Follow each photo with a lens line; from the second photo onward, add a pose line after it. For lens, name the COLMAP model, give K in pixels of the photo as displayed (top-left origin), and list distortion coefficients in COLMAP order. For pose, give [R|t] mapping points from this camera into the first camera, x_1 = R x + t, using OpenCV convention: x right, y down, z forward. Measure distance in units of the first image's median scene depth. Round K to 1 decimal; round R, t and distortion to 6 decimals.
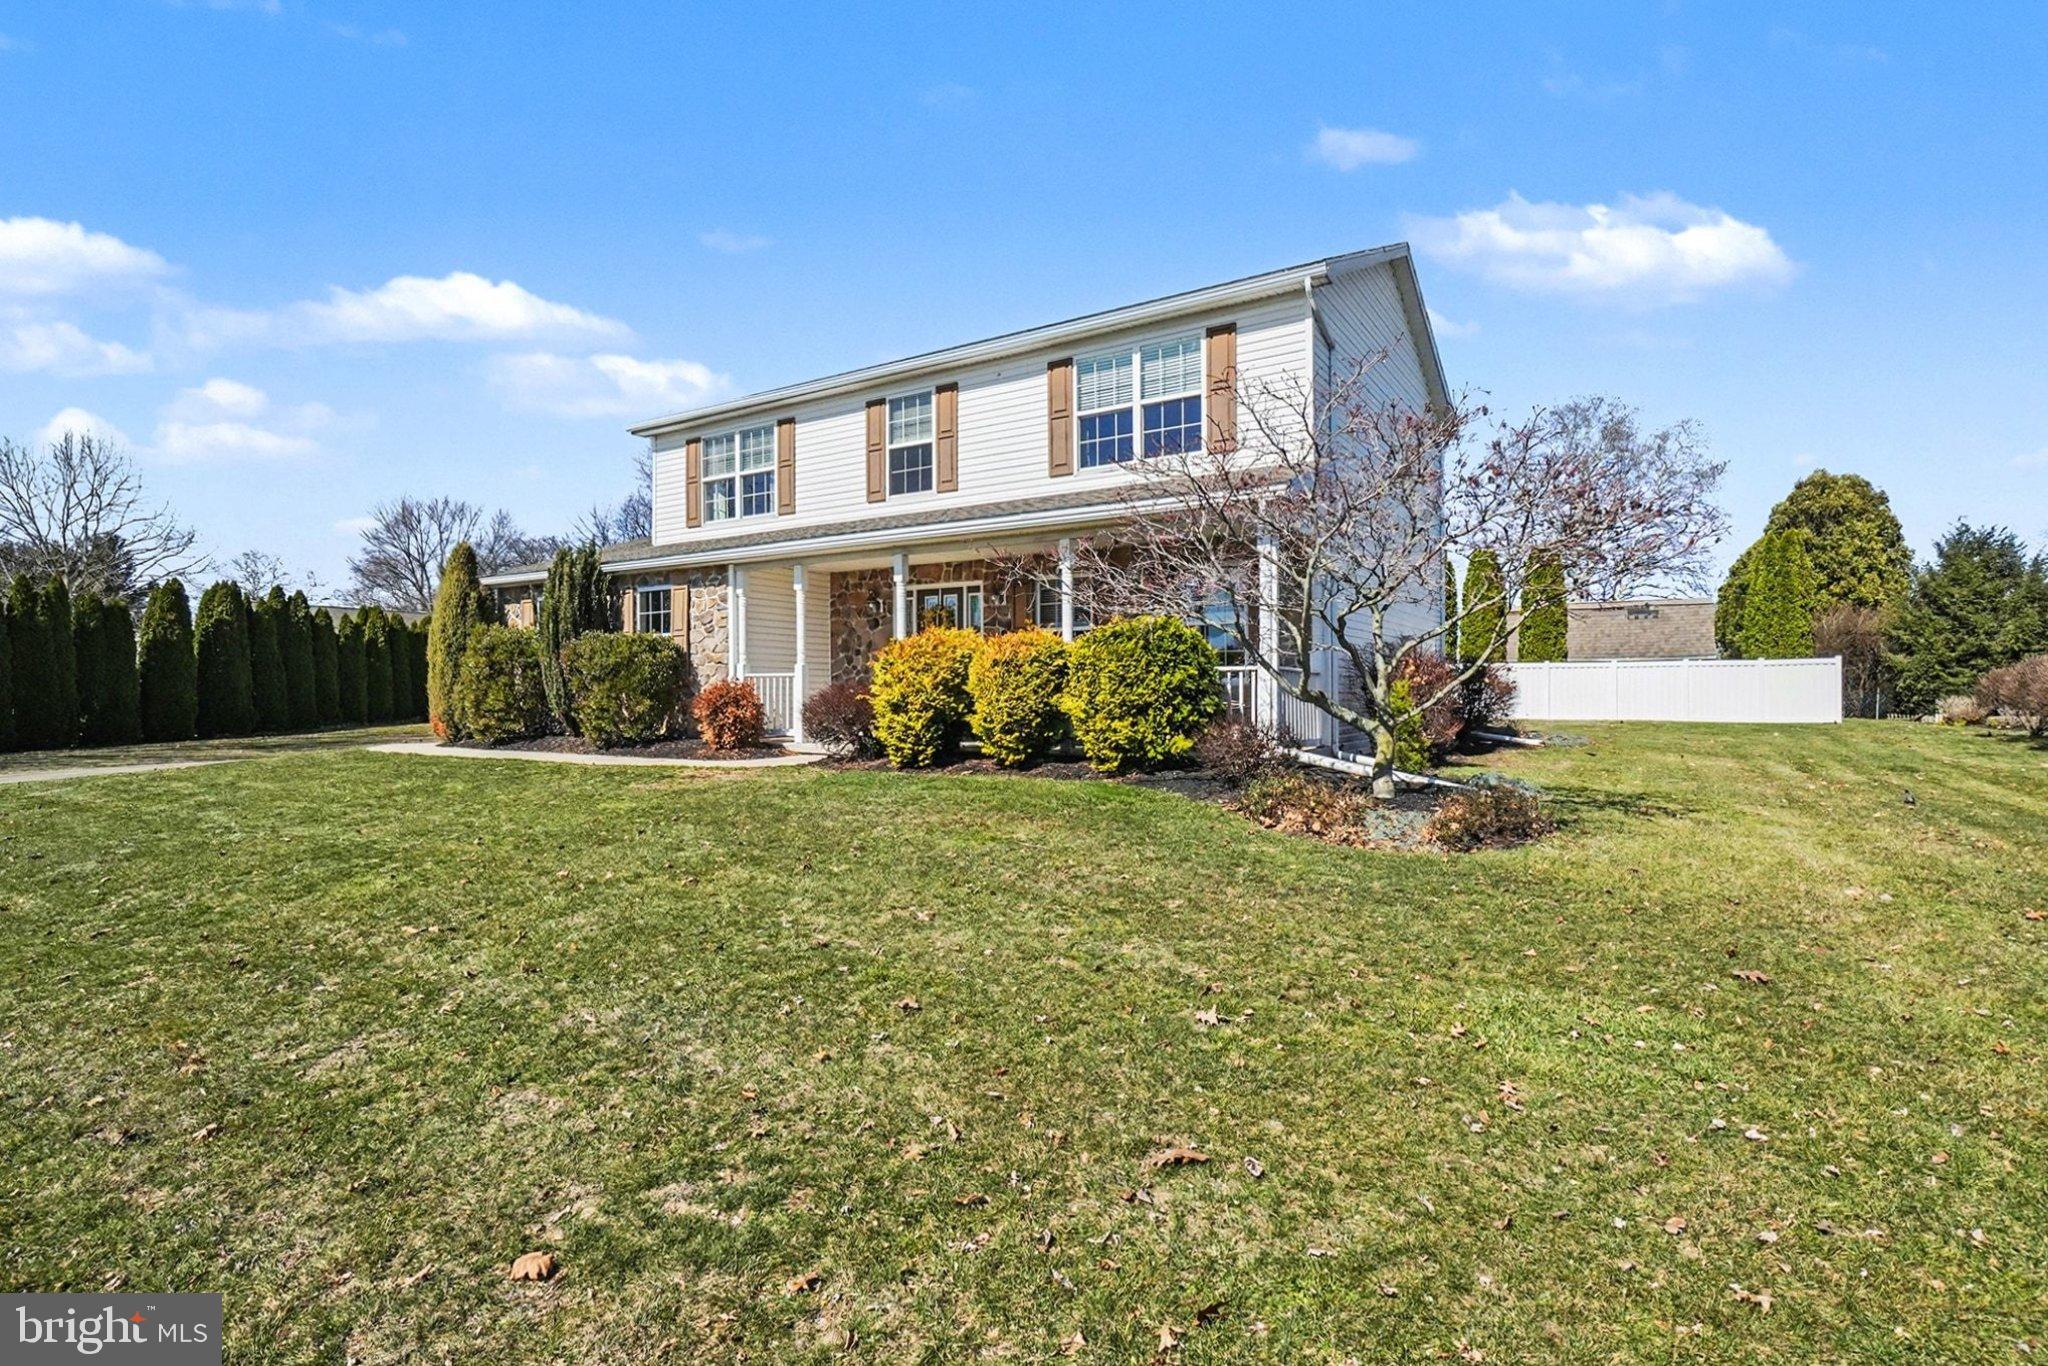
lens RADIAL K [[938.4, 0, 1020.1], [0, 938.4, 699.8], [0, 0, 1]] dist [0.011755, 0.000192]
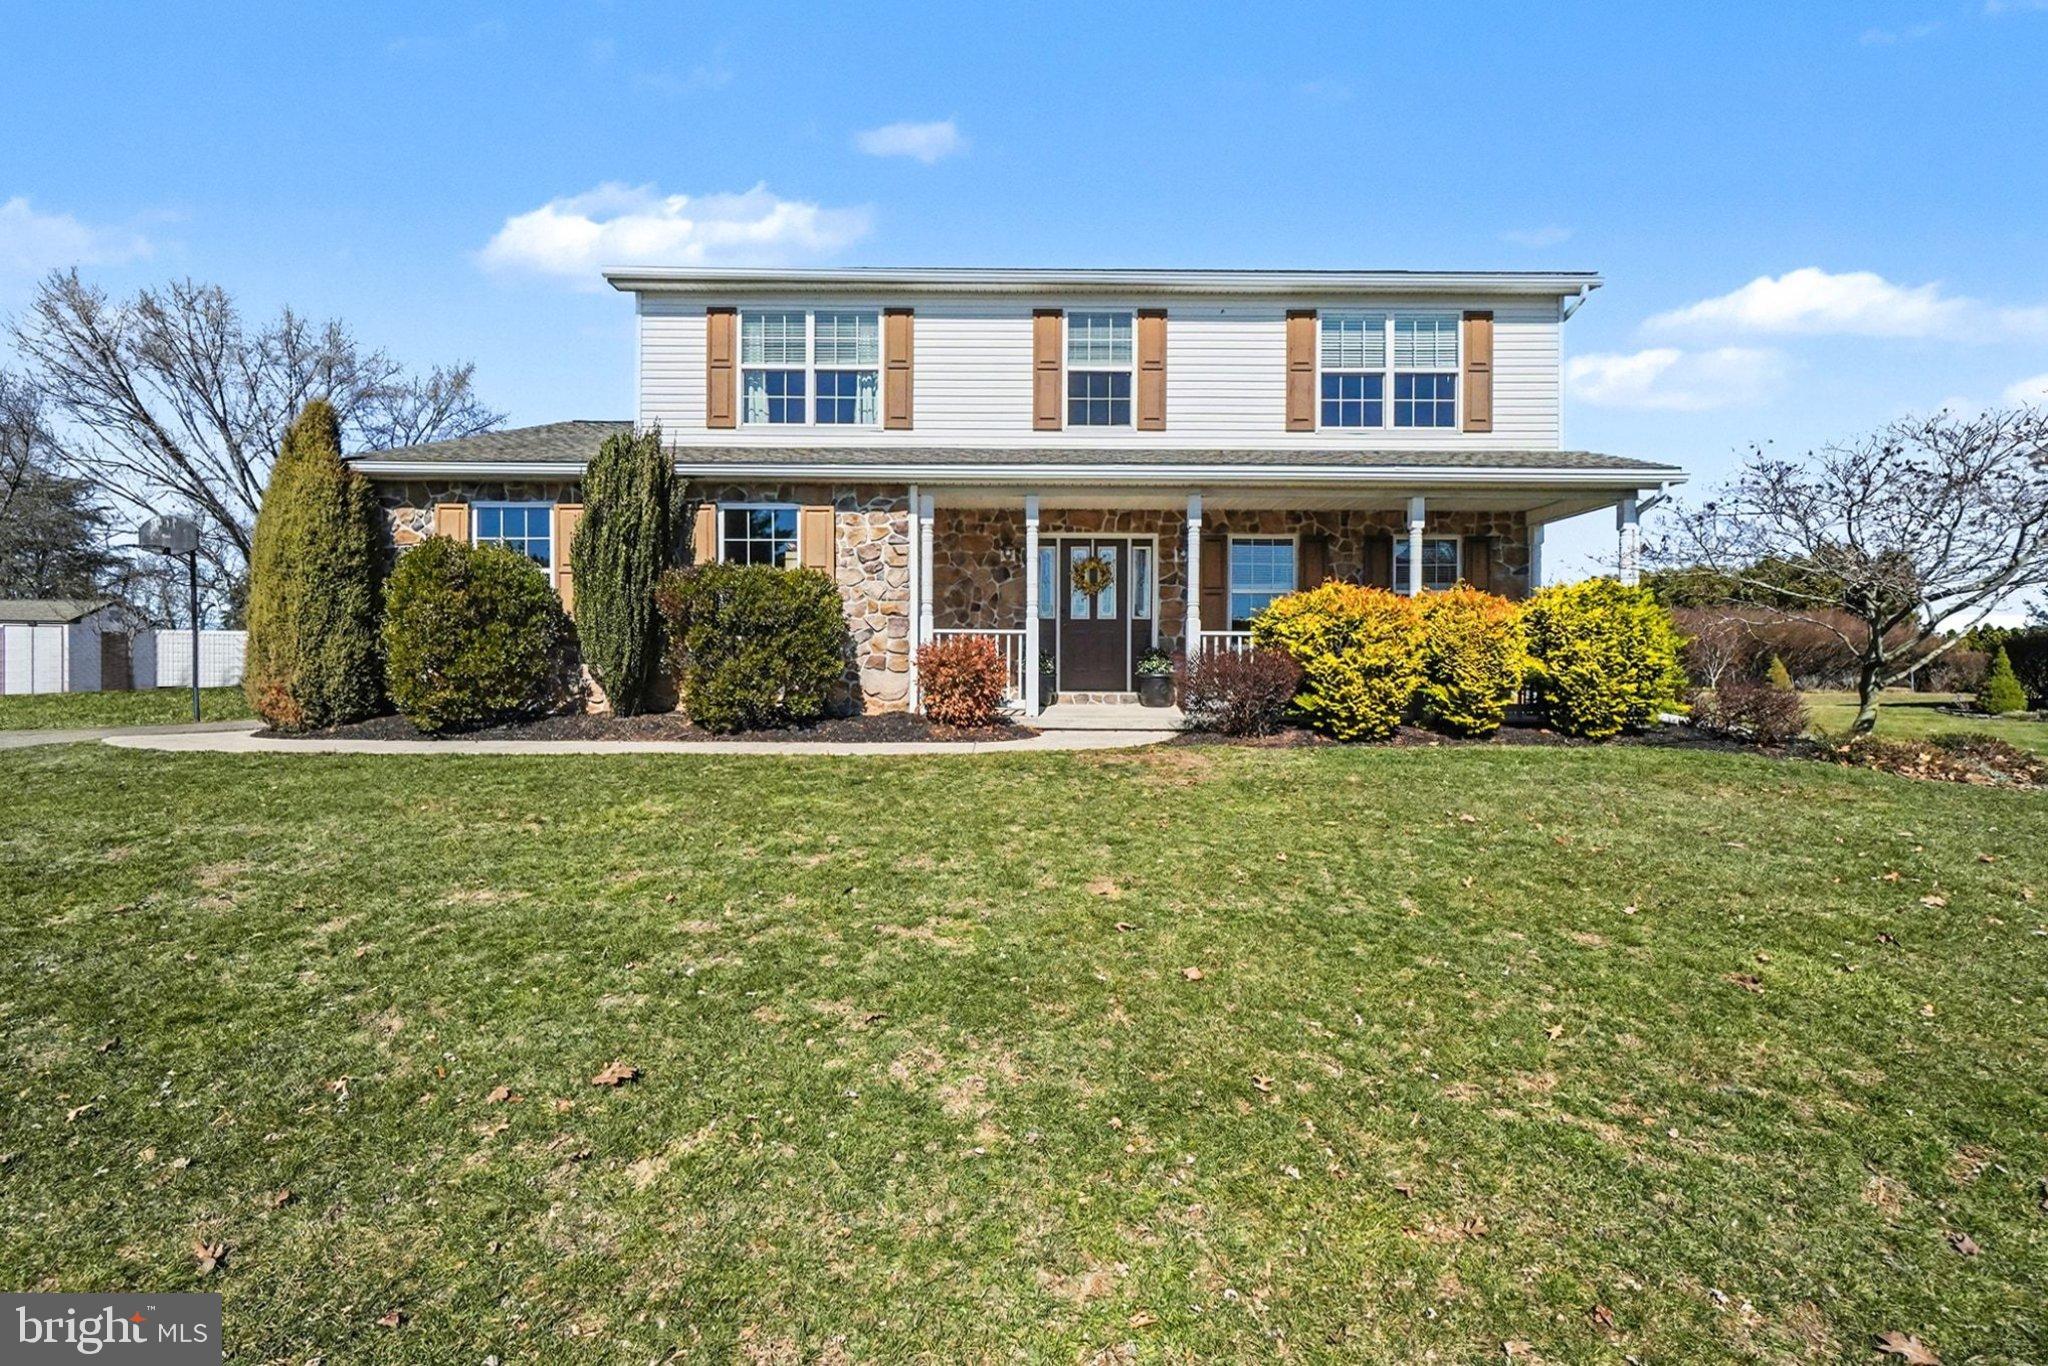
lens RADIAL K [[867.2, 0, 1024.1], [0, 867.2, 669.8], [0, 0, 1]] dist [-0.000116, -0.000194]
pose [[0.857590, 0.003903, 0.514318, -0.564855], [-0.007253, 0.999964, 0.004505, 0.001163], [-0.514282, -0.007593, 0.857587, 0.337955]]
